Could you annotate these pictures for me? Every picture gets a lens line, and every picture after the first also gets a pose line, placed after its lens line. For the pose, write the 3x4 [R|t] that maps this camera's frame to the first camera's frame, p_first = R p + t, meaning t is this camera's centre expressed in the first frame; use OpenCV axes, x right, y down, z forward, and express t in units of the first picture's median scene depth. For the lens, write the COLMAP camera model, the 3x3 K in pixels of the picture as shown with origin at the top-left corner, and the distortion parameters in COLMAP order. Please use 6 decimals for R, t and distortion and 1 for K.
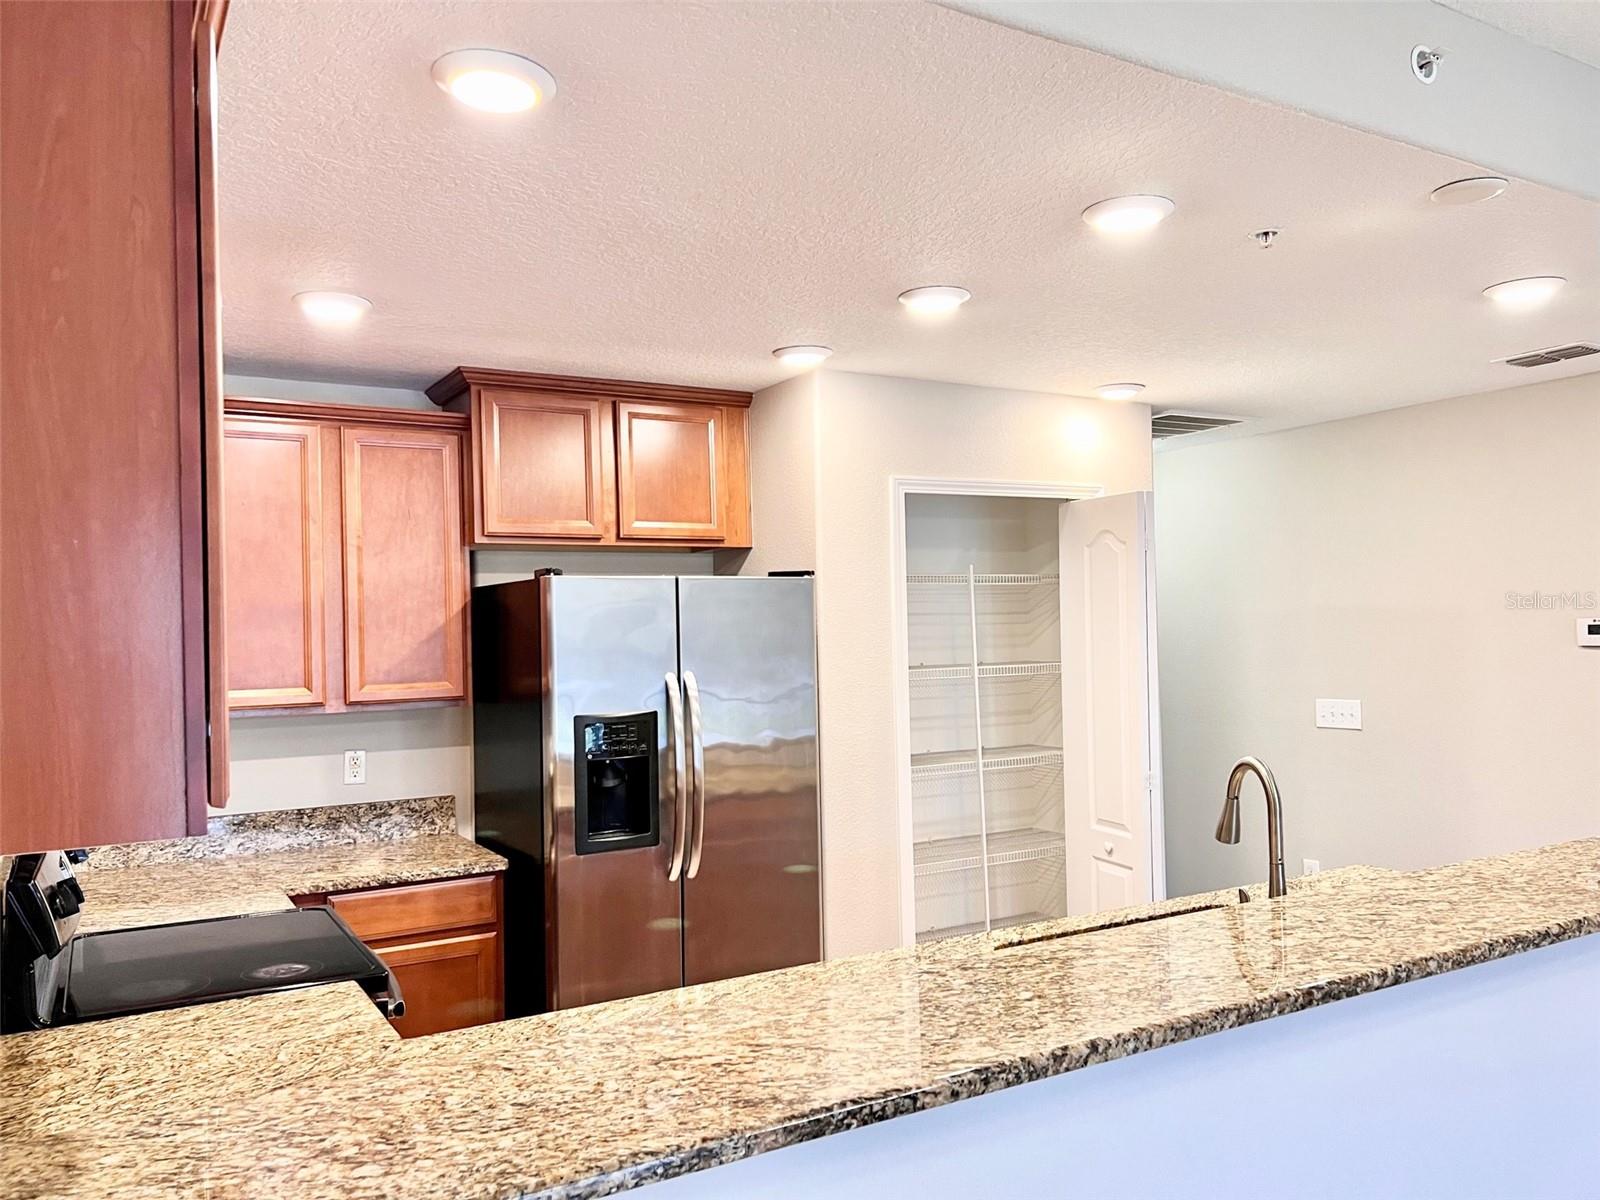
lens RADIAL K [[1193.4, 0, 800.0], [0, 1193.4, 600.0], [0, 0, 1]] dist [0.127466, -0.242223]
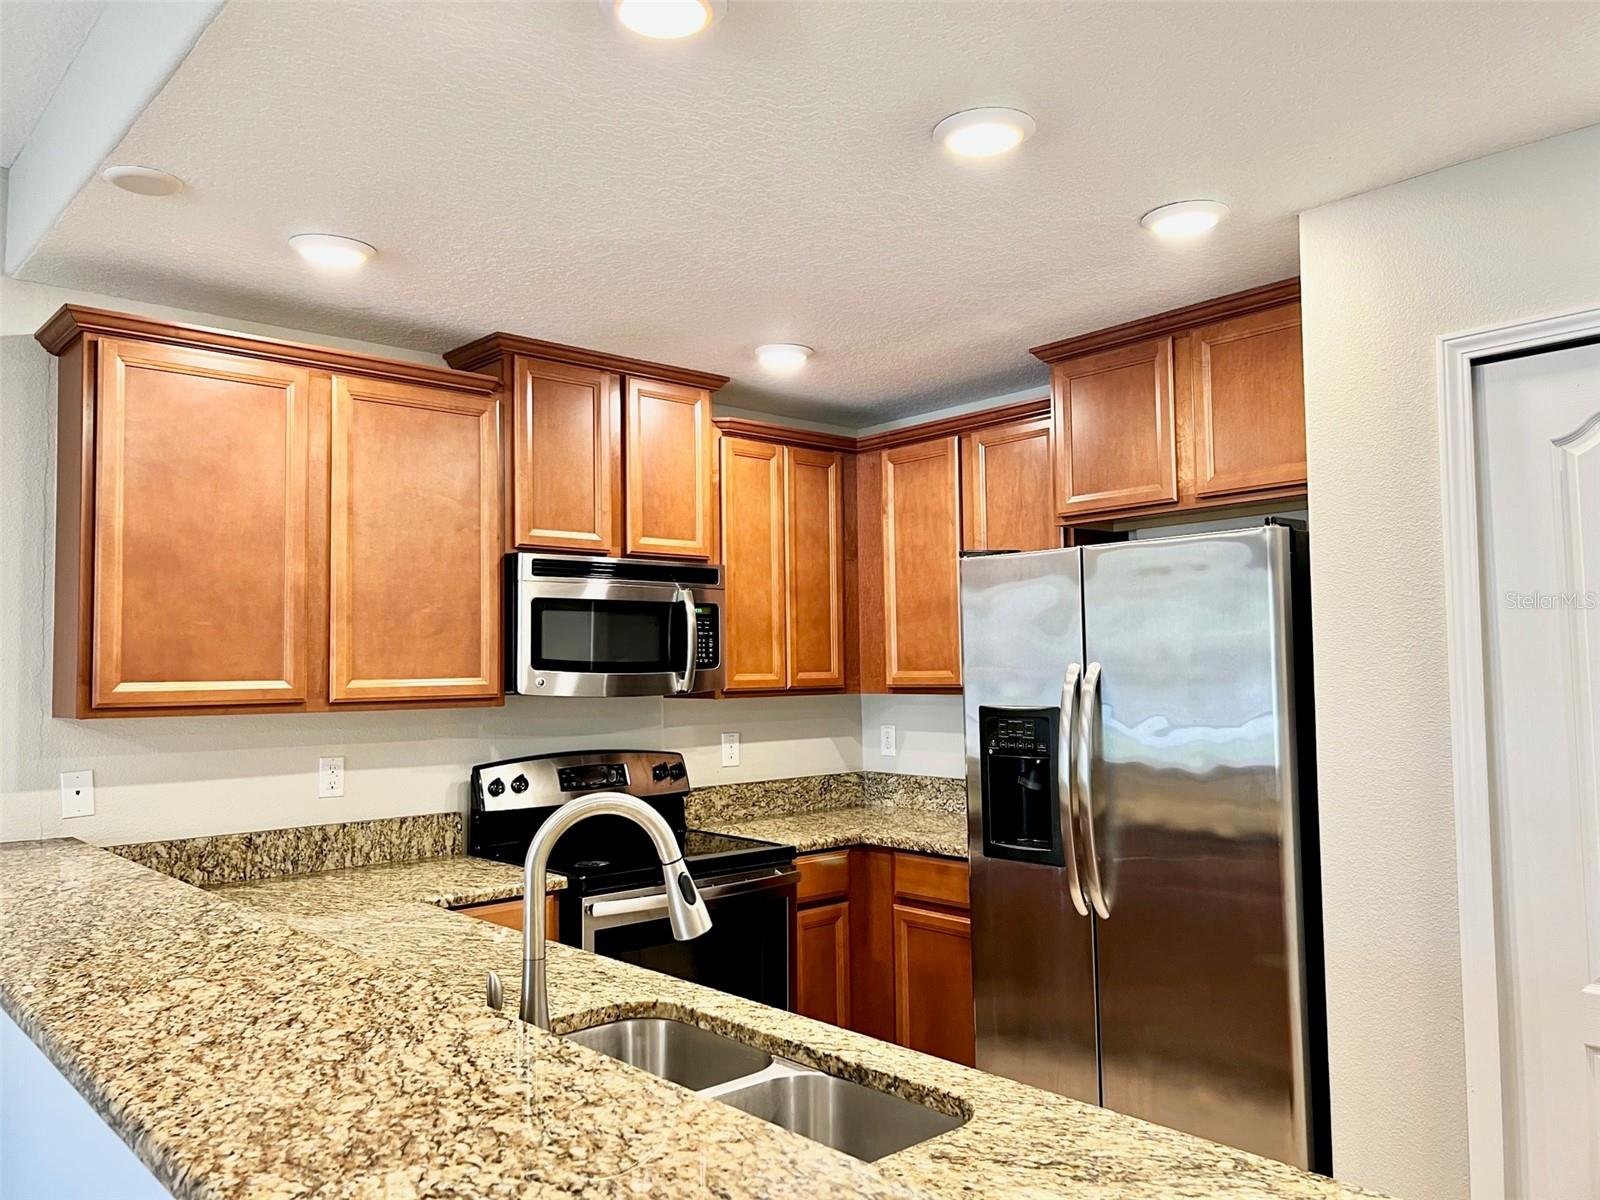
lens RADIAL K [[1193.4, 0, 800.0], [0, 1193.4, 600.0], [0, 0, 1]] dist [0.127466, -0.242223]
pose [[0.212758, -0.035416, -0.976463, 0.663371], [0.040345, 0.998809, -0.027436, 0.031683], [0.976272, -0.033558, 0.213933, 0.633177]]
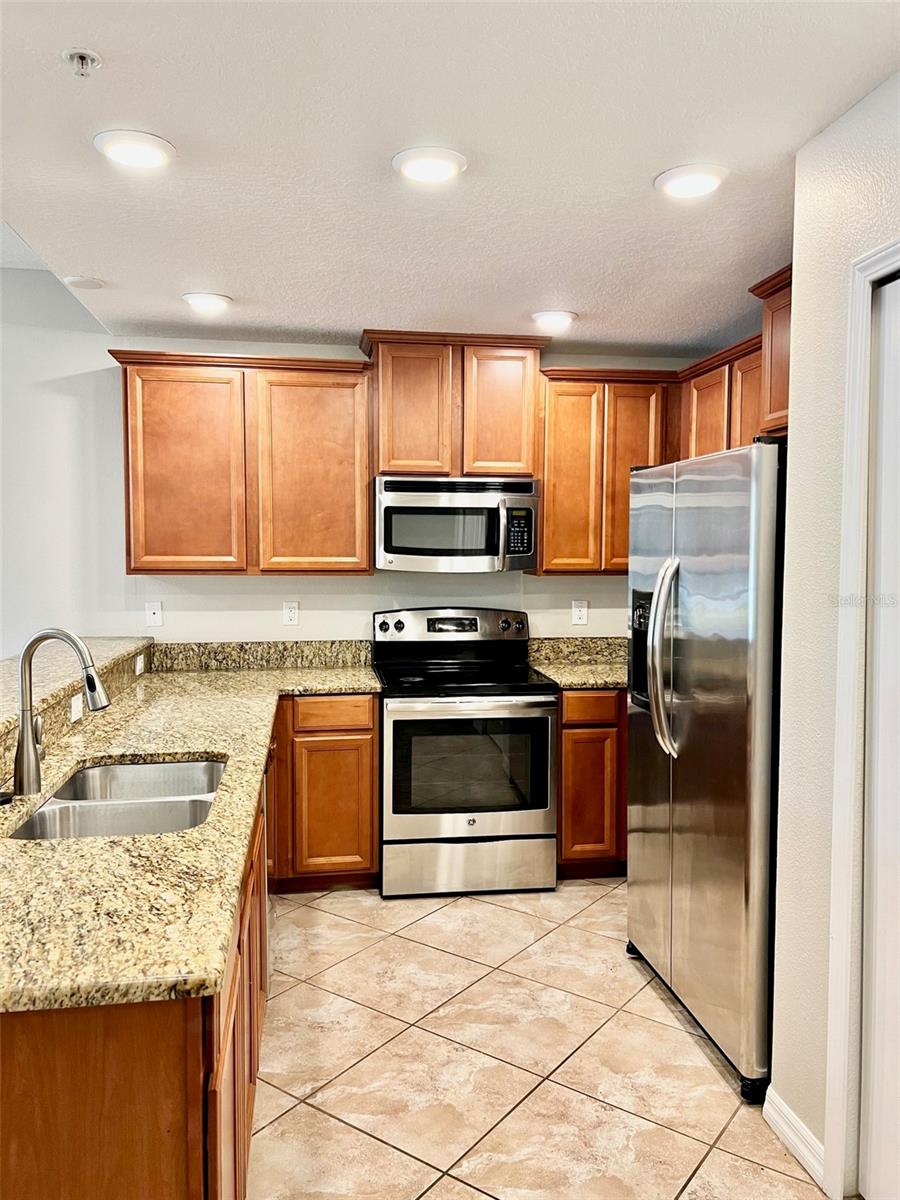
lens RADIAL K [[895.1, 0, 450.0], [0, 895.1, 600.0], [0, 0, 1]] dist [0.127466, -0.242223]
pose [[-0.350732, 0.078949, -0.933142, 0.689031], [0.034870, 0.996850, 0.071233, 0.034178], [0.935826, -0.007555, -0.352381, 1.092117]]
